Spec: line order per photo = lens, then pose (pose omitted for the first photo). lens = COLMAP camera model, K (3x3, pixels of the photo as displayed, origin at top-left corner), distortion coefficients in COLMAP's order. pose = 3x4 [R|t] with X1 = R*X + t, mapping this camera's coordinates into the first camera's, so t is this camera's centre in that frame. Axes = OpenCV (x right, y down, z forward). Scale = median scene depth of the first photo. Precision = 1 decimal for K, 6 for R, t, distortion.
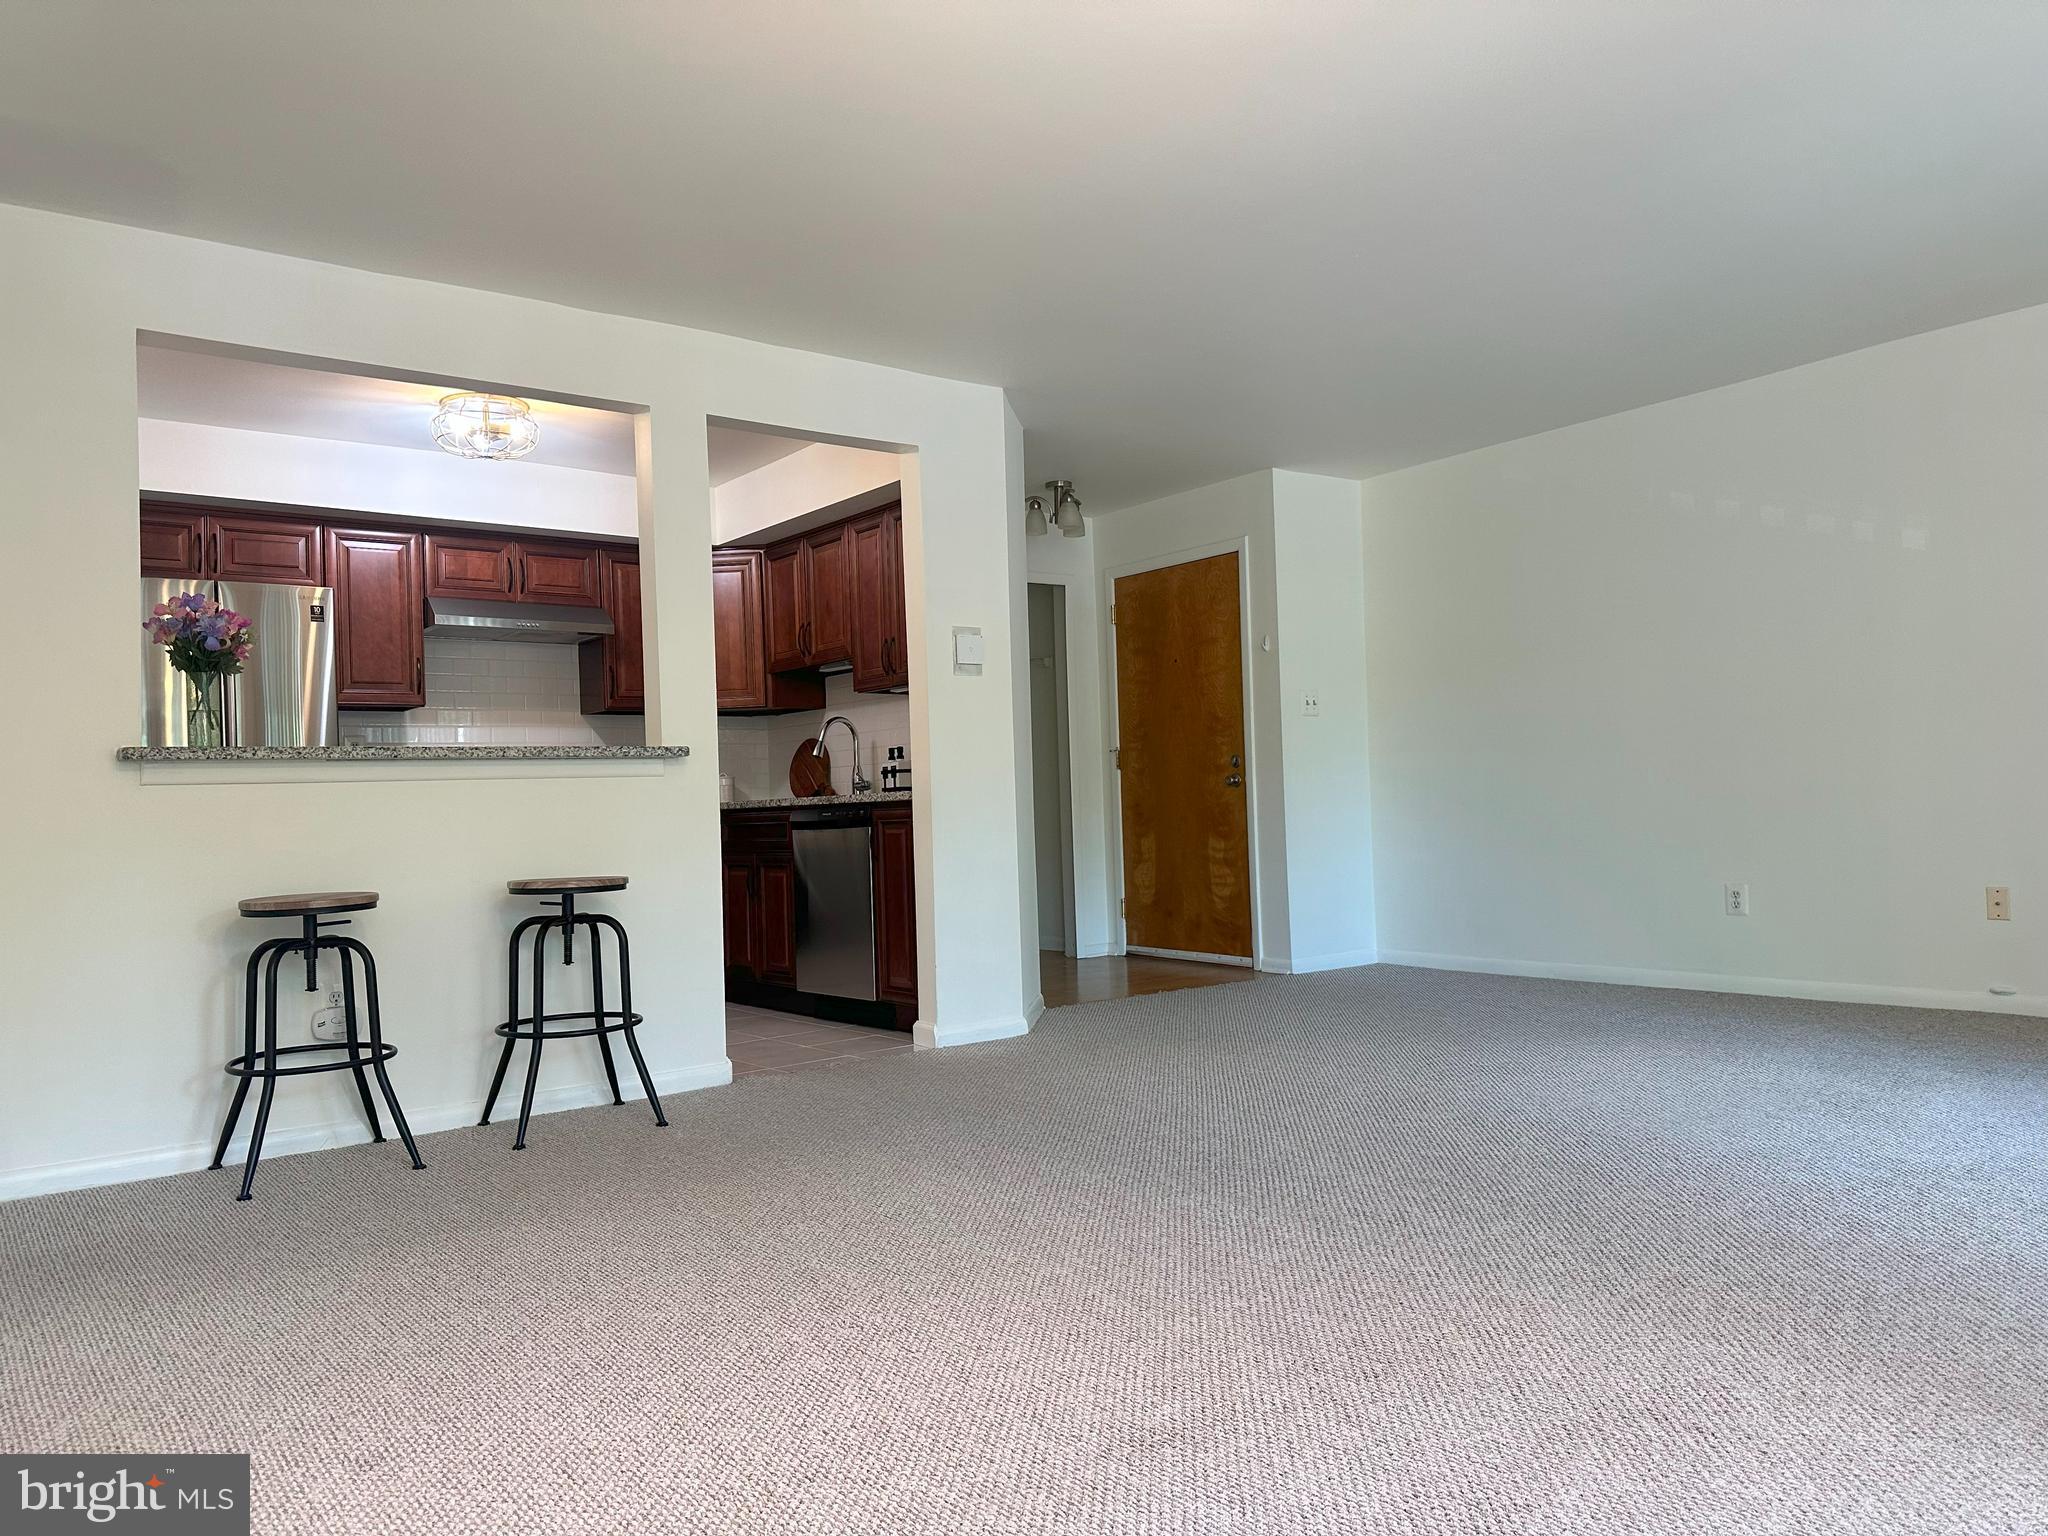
lens RADIAL K [[1432.7, 0, 1024.0], [0, 1432.7, 768.0], [0, 0, 1]] dist [0.101202, -0.149157]
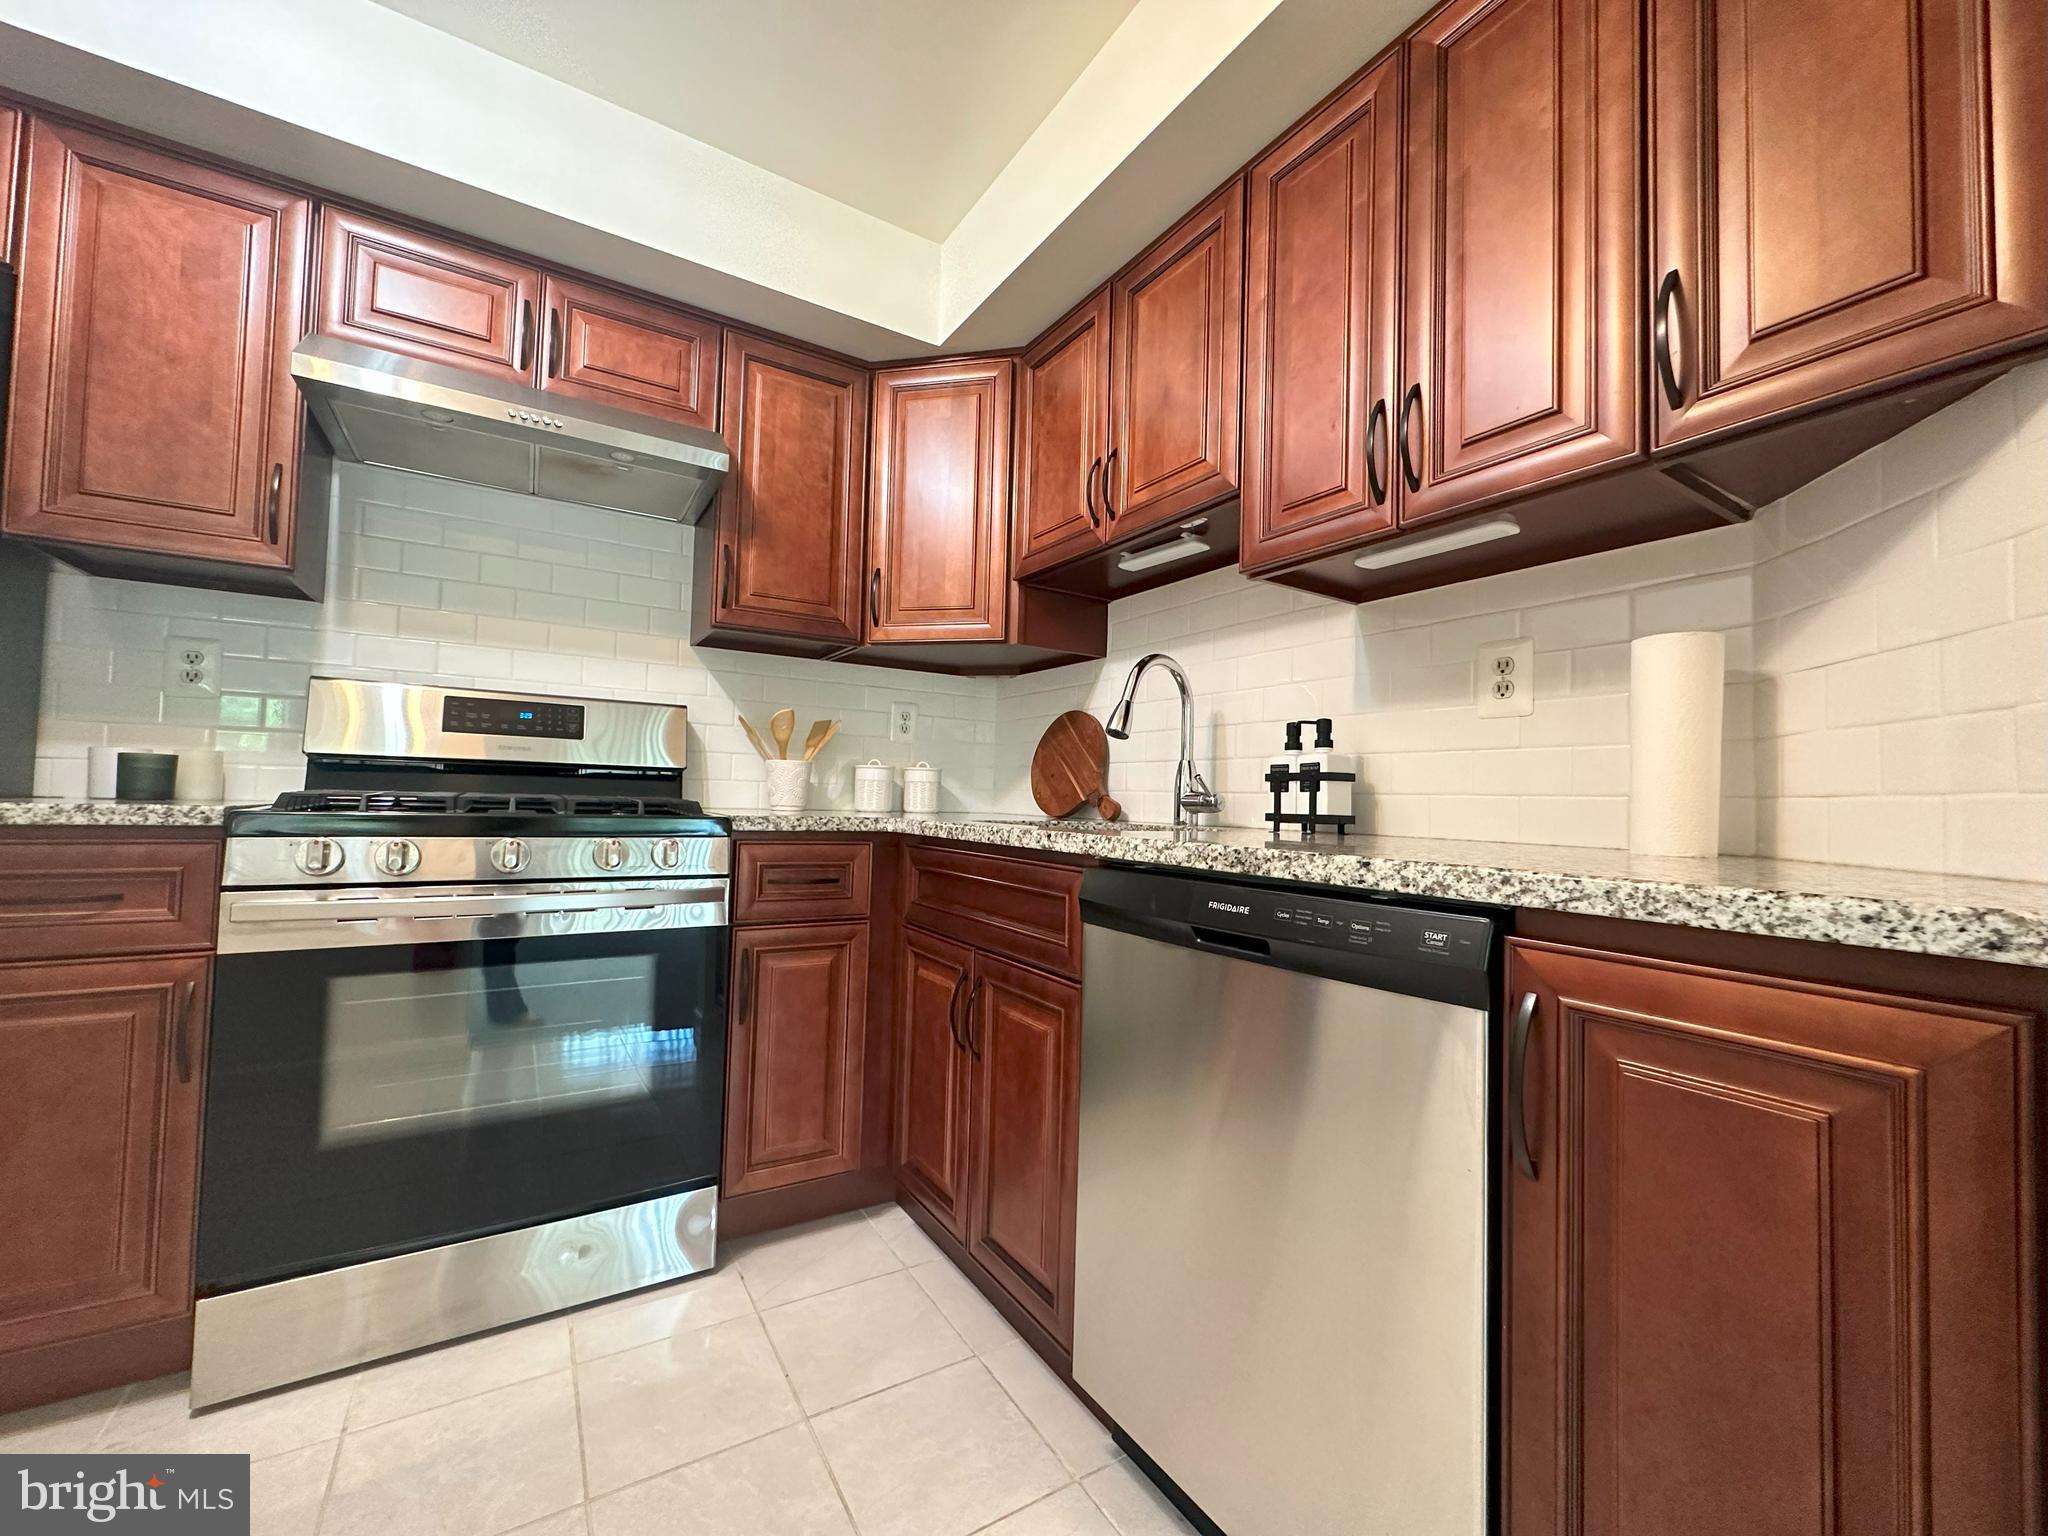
lens RADIAL K [[818.6, 0, 1024.0], [0, 818.6, 768.0], [0, 0, 1]] dist [-0.001362, -0.000519]
pose [[0.992422, 0.060624, -0.106878, -0.140514], [-0.061358, 0.998109, -0.003587, 0.005577], [0.106459, 0.010118, 0.994266, 0.713671]]
